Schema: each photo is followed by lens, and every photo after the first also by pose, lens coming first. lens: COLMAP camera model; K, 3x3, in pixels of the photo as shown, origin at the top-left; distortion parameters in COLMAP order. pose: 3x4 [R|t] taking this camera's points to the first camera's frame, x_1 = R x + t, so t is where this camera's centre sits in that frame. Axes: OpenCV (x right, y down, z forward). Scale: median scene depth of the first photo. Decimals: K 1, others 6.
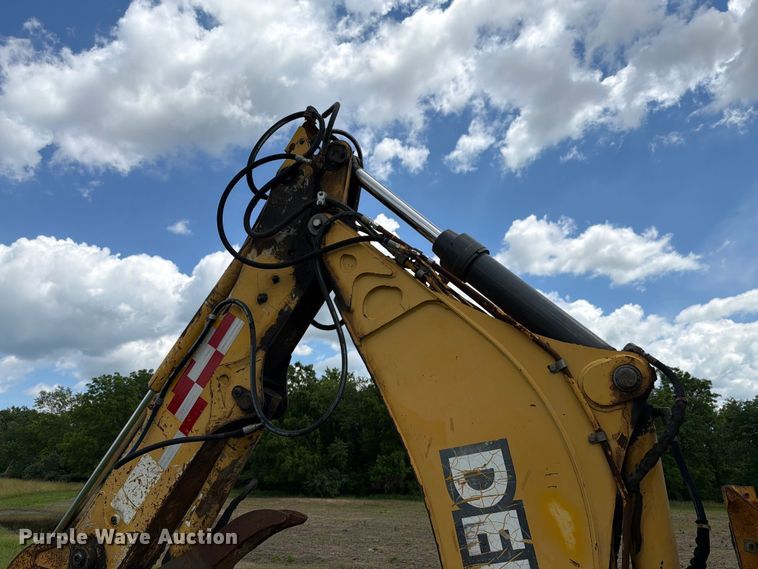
lens RADIAL K [[539.2, 0, 379.6], [0, 539.2, 285.0], [0, 0, 1]] dist [0.046226, -0.056039]
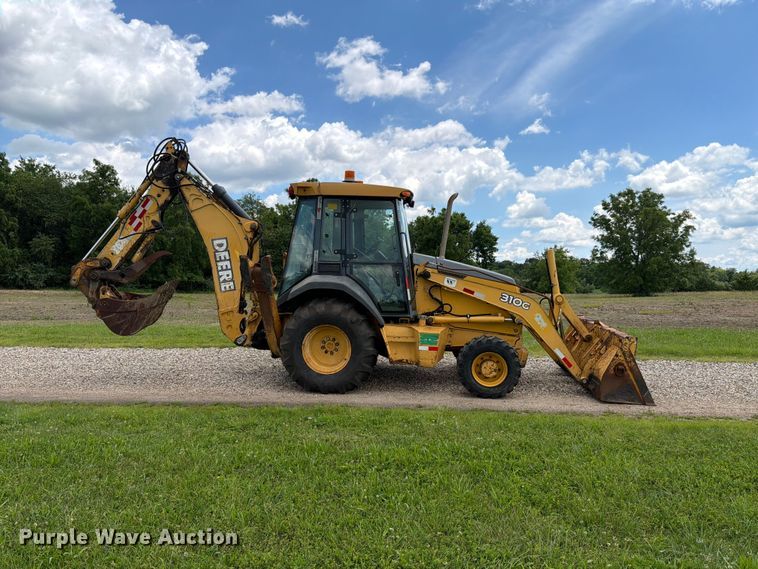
lens RADIAL K [[544.7, 0, 379.1], [0, 544.7, 289.0], [0, 0, 1]] dist [0.057152, -0.025899]
pose [[0.872820, 0.000970, 0.488041, -0.706913], [-0.172592, 0.935993, 0.306806, -0.745096], [-0.456505, -0.352018, 0.817120, -2.767413]]
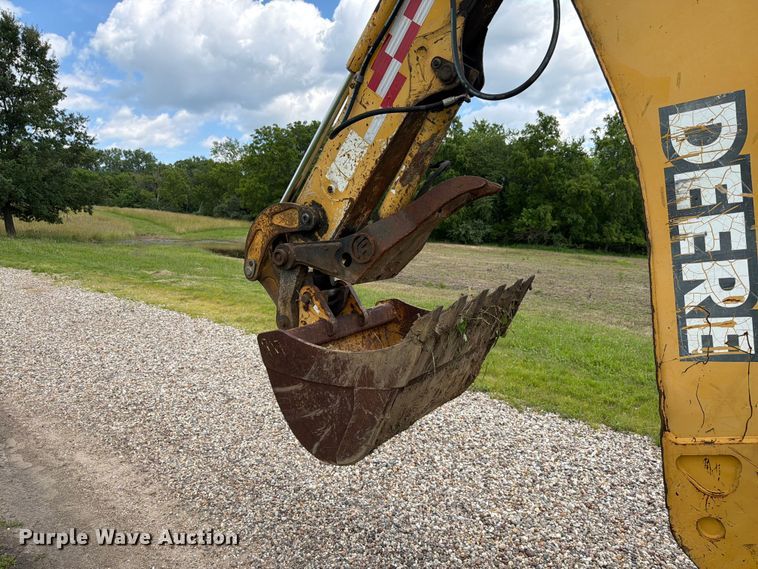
lens RADIAL K [[539.2, 0, 379.1], [0, 539.2, 286.1], [0, 0, 1]] dist [0.046226, -0.056039]
pose [[0.966457, 0.070448, -0.246977, -0.084086], [0.042690, 0.904201, 0.424969, 0.129979], [0.253255, -0.421258, 0.870864, -0.064590]]
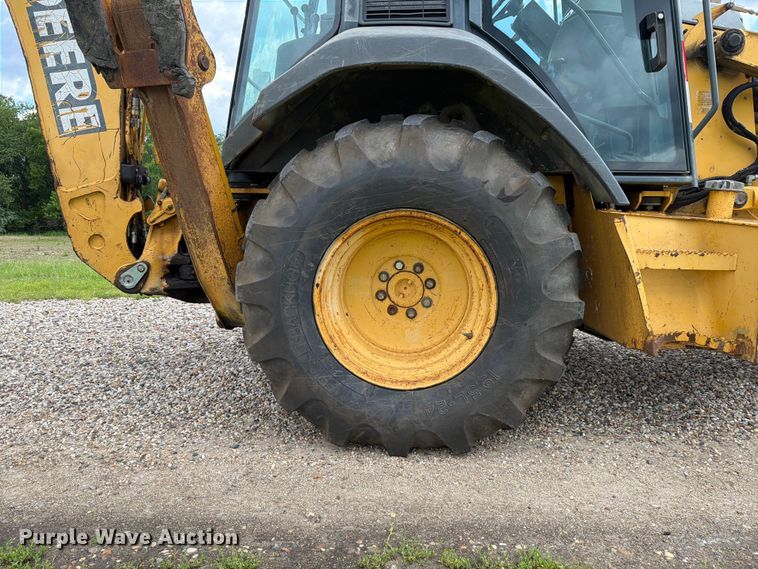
lens RADIAL K [[539.2, 0, 372.5], [0, 539.2, 297.2], [0, 0, 1]] dist [0.046226, -0.056039]
pose [[0.868565, -0.076502, 0.489635, 0.131205], [-0.156833, 0.894801, 0.418012, 0.277211], [-0.470105, -0.439861, 0.765195, -0.738852]]
